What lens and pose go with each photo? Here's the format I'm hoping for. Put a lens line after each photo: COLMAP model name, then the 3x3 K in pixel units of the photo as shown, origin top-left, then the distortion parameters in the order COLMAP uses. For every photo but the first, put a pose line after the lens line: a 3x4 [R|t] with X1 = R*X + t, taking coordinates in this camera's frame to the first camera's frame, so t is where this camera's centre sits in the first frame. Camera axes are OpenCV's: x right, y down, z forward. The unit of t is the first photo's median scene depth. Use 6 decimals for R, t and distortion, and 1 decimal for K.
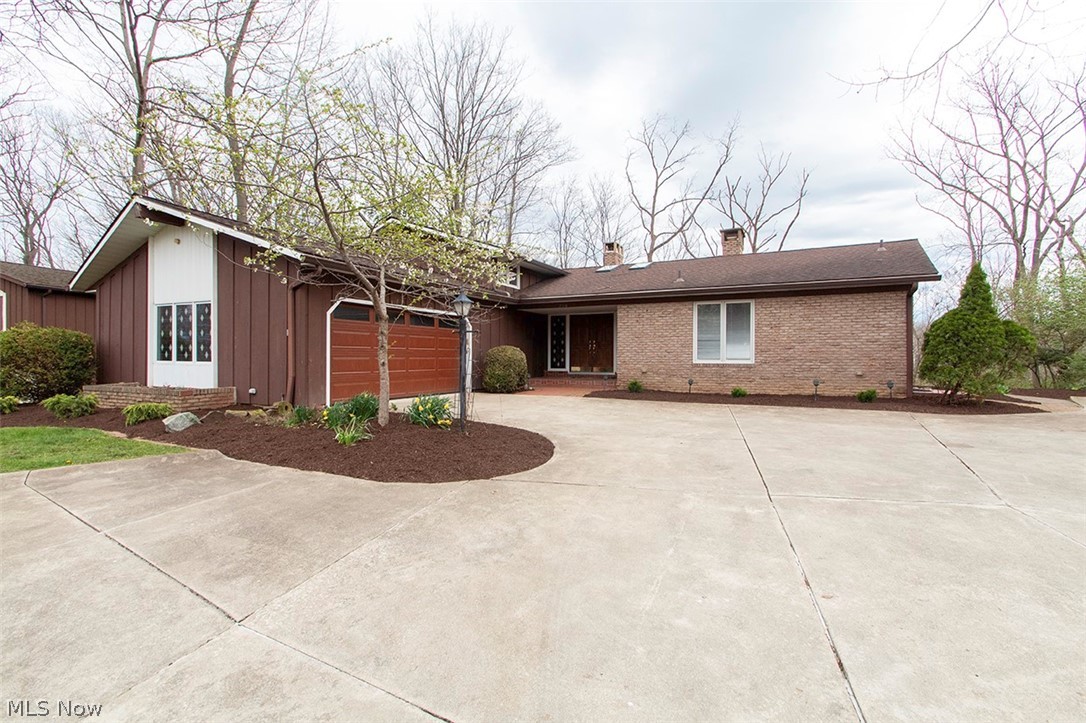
lens RADIAL K [[508.4, 0, 518.0], [0, 508.4, 362.7], [0, 0, 1]] dist [0.001218, 0.000193]
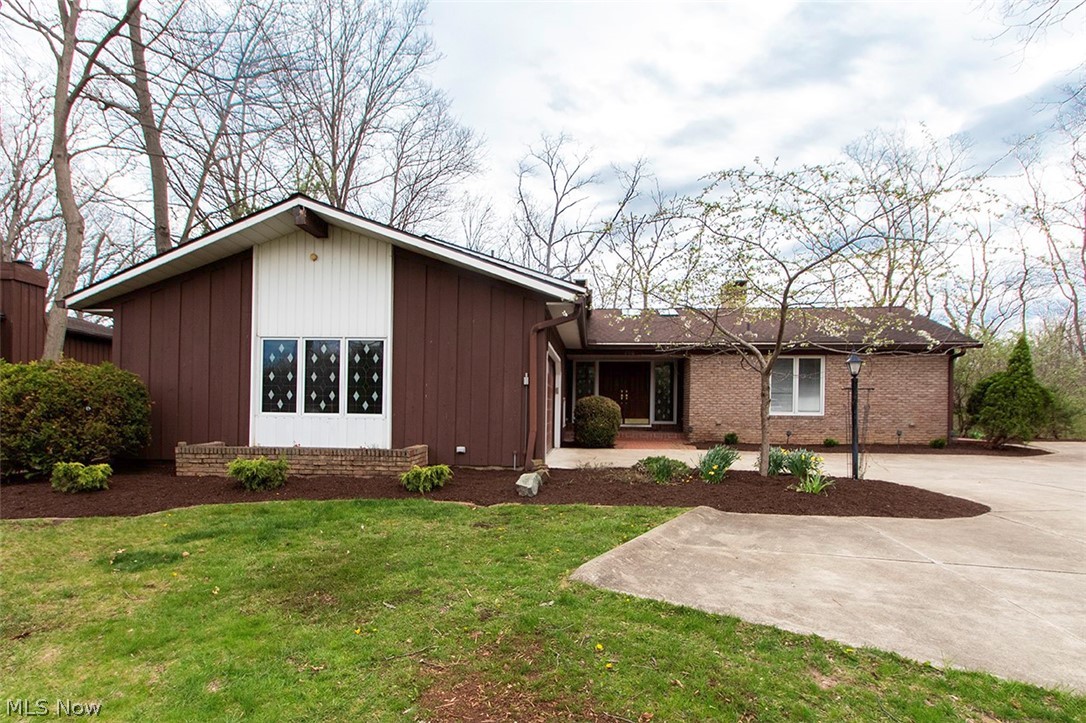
lens RADIAL K [[629.1, 0, 541.9], [0, 629.1, 406.2], [0, 0, 1]] dist [0.004048, 0.001096]
pose [[0.927469, 0.005677, 0.373856, -0.551473], [-0.002394, 0.999954, -0.009246, -0.003980], [-0.373891, 0.007680, 0.927441, -0.006112]]
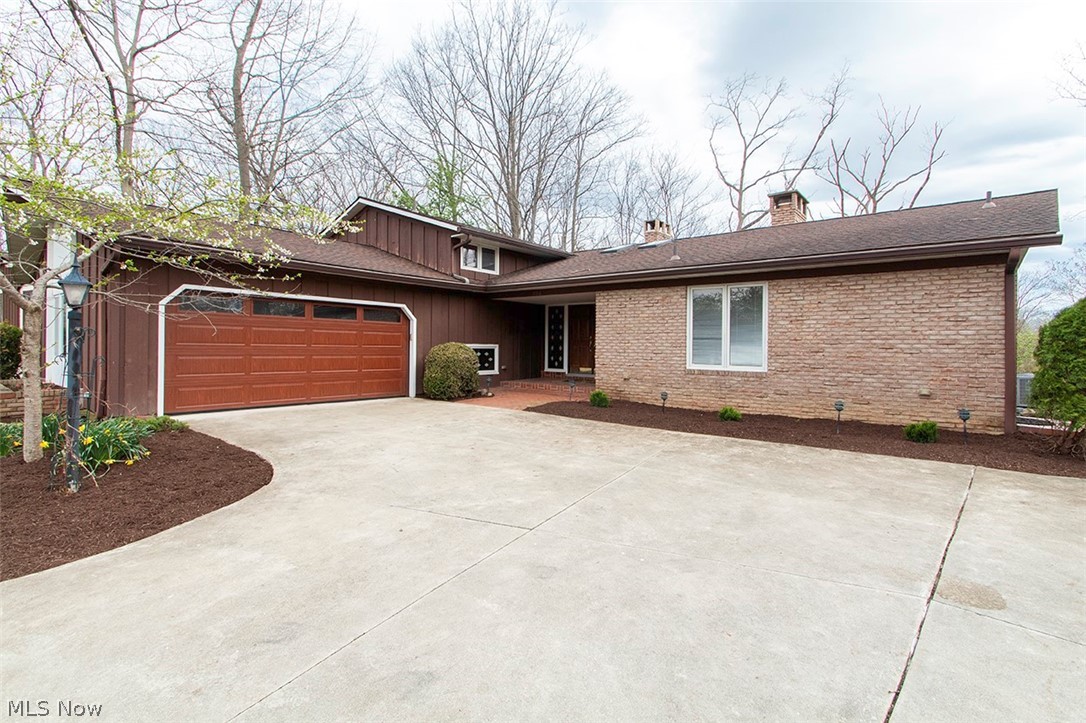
lens RADIAL K [[511.8, 0, 511.2], [0, 511.8, 352.5], [0, 0, 1]] dist [-0.000970, -0.000736]
pose [[0.977340, 0.014971, -0.211147, 0.251910], [-0.015659, 0.999876, -0.001583, -0.017634], [0.211098, 0.004854, 0.977453, 0.214210]]
